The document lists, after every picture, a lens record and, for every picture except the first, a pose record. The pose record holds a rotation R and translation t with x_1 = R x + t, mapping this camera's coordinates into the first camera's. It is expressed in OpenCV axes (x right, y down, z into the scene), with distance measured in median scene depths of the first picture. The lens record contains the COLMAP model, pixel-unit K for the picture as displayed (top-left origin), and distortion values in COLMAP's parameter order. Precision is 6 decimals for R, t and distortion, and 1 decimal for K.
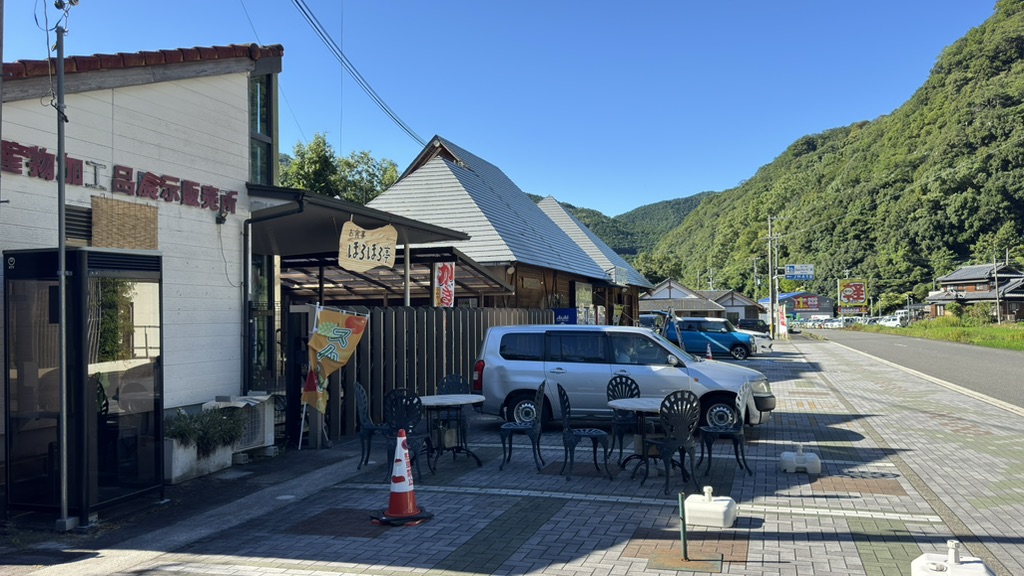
lens RADIAL K [[791.0, 0, 512.0], [0, 791.0, 288.0], [0, 0, 1]] dist [-0.001224, 0.001014]
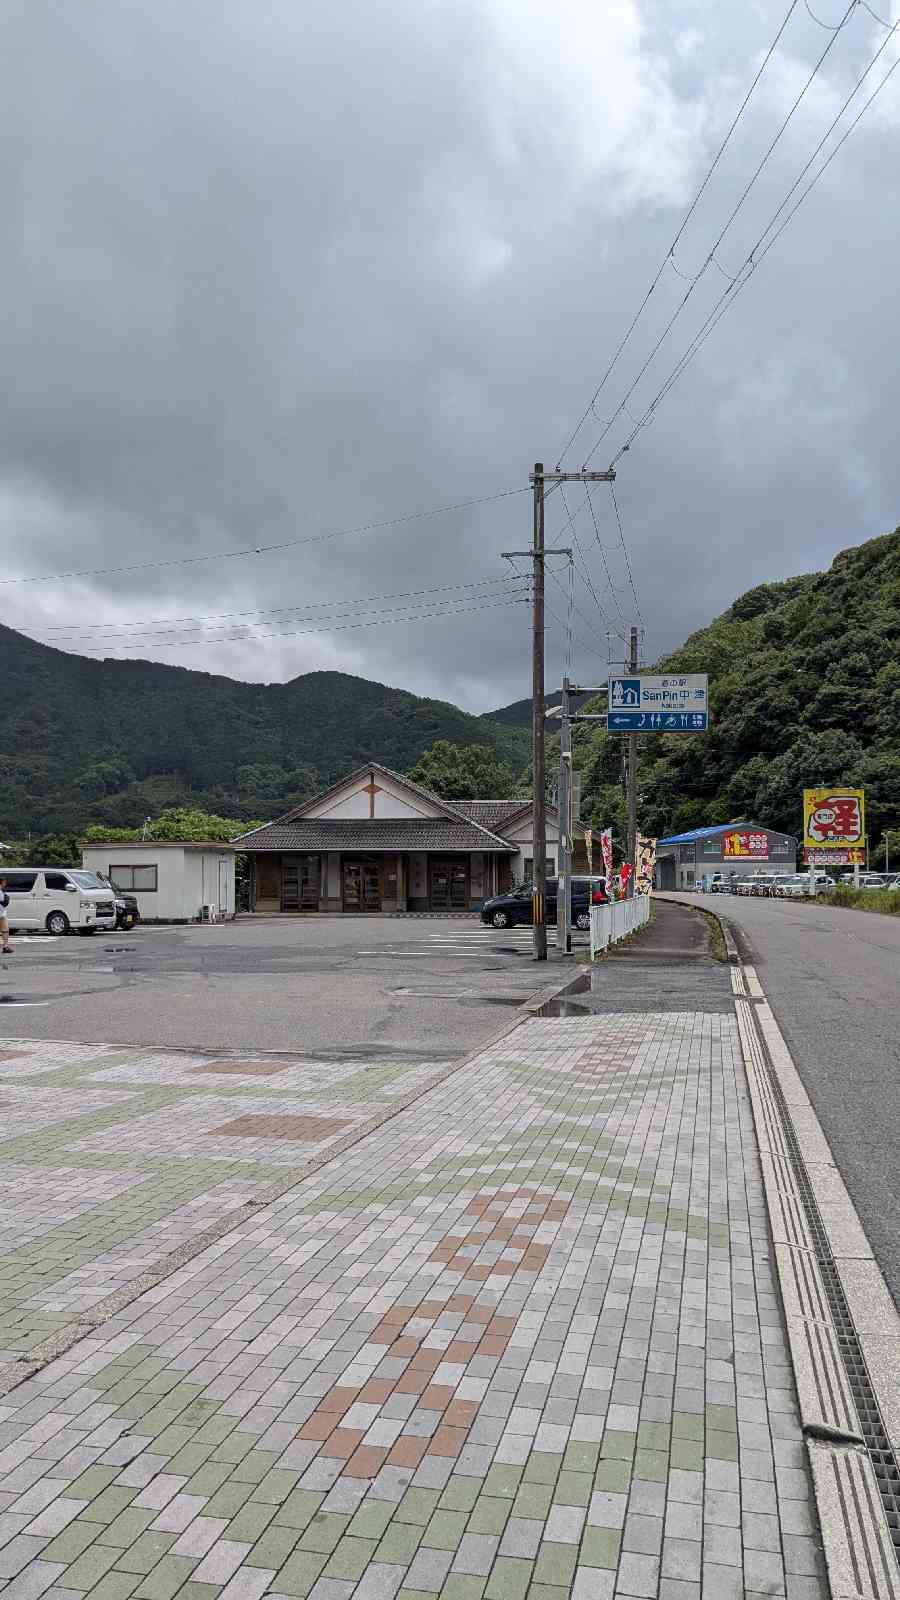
lens RADIAL K [[1235.9, 0, 450.4], [0, 1235.9, 831.4], [0, 0, 1]] dist [-0.001224, 0.001014]
pose [[0.993970, 0.012432, 0.108947, 0.129052], [-0.013123, 0.999898, 0.005625, 0.011580], [-0.108866, -0.007021, 0.994032, 0.305907]]
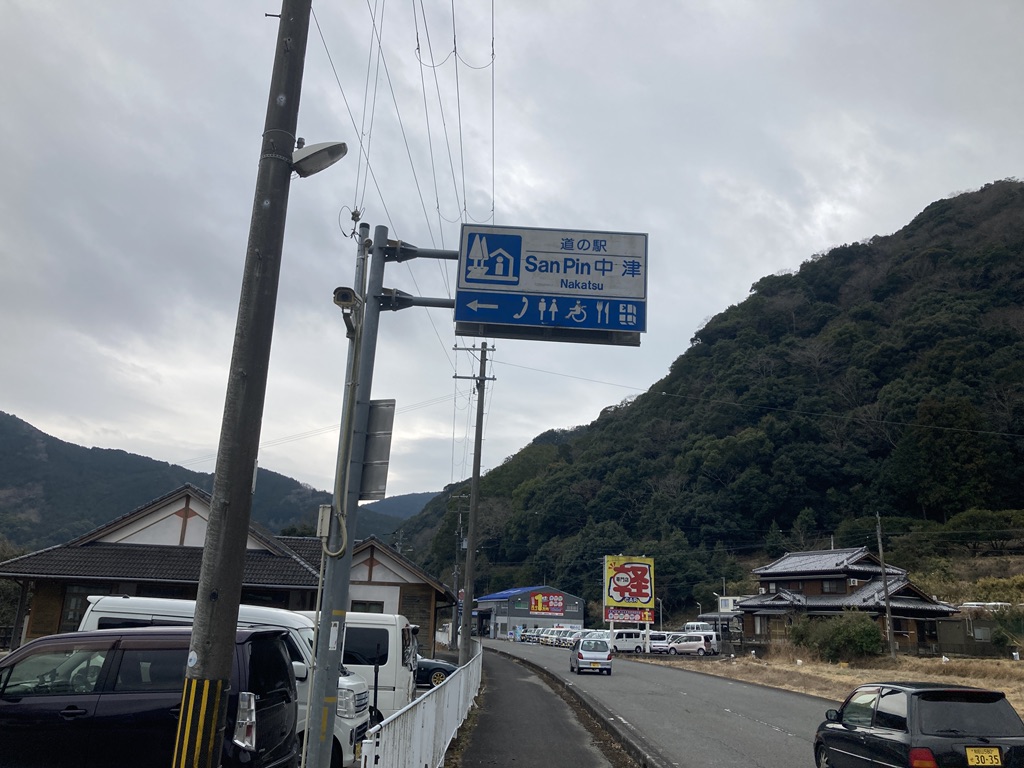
lens RADIAL K [[852.4, 0, 512.0], [0, 852.4, 384.0], [0, 0, 1]] dist [0.024542, 0.001436]
pose [[0.947868, 0.132838, 0.289655, 0.162893], [-0.063354, 0.969381, -0.237247, 0.017753], [-0.312302, 0.206528, 0.927262, 0.445229]]
